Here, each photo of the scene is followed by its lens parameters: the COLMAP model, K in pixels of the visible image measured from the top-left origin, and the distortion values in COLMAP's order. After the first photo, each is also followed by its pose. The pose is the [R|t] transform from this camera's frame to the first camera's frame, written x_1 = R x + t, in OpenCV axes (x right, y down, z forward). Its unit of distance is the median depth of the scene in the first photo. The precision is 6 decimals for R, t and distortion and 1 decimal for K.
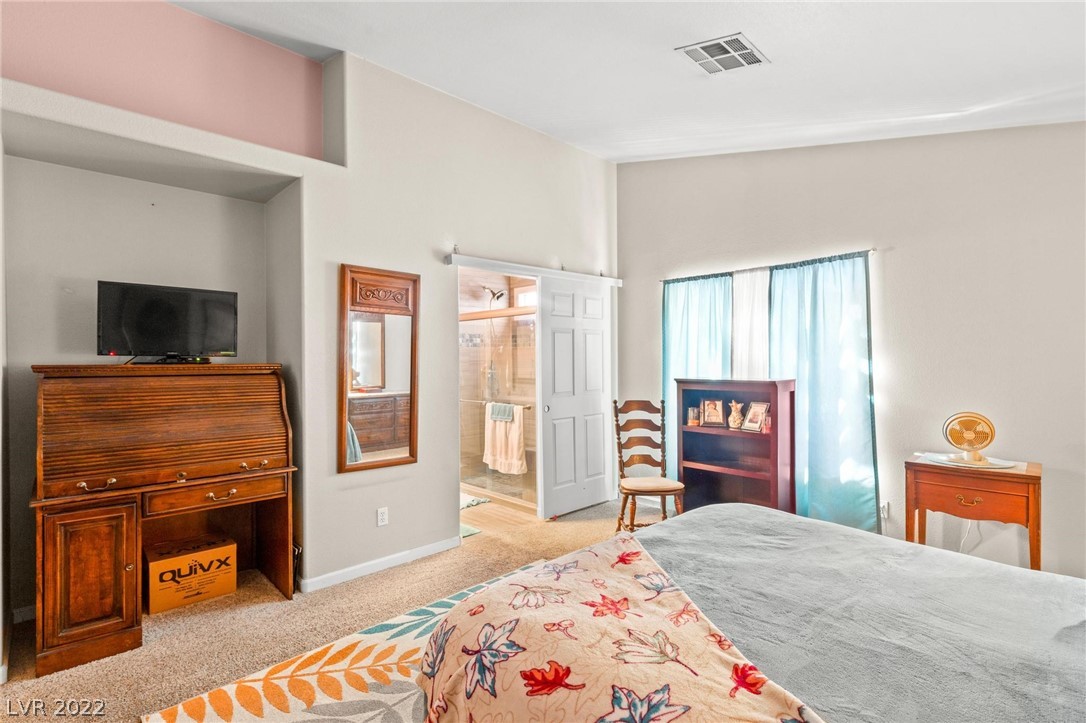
lens RADIAL K [[511.6, 0, 540.4], [0, 511.6, 349.9], [0, 0, 1]] dist [-0.002251, -0.000328]
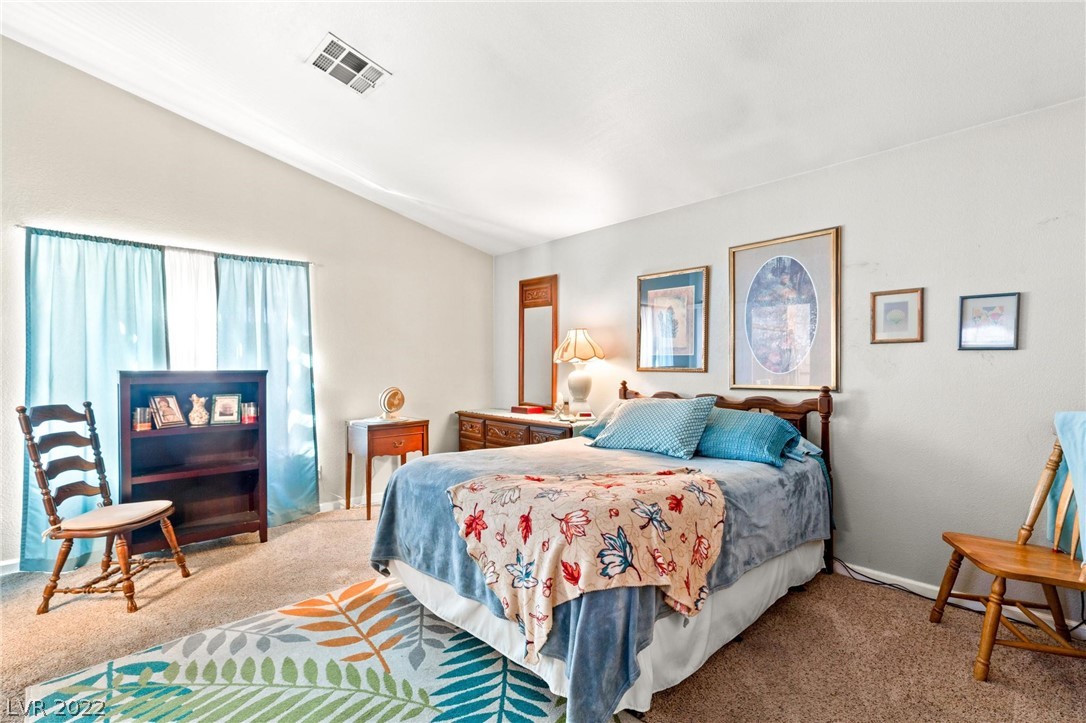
lens RADIAL K [[496.9, 0, 543.3], [0, 496.9, 360.3], [0, 0, 1]] dist [0.002157, 0.000079]
pose [[0.017506, 0.018612, 0.999674, -0.478015], [-0.021940, 0.999593, -0.018227, 0.042042], [-0.999606, -0.021613, 0.017907, 0.382009]]
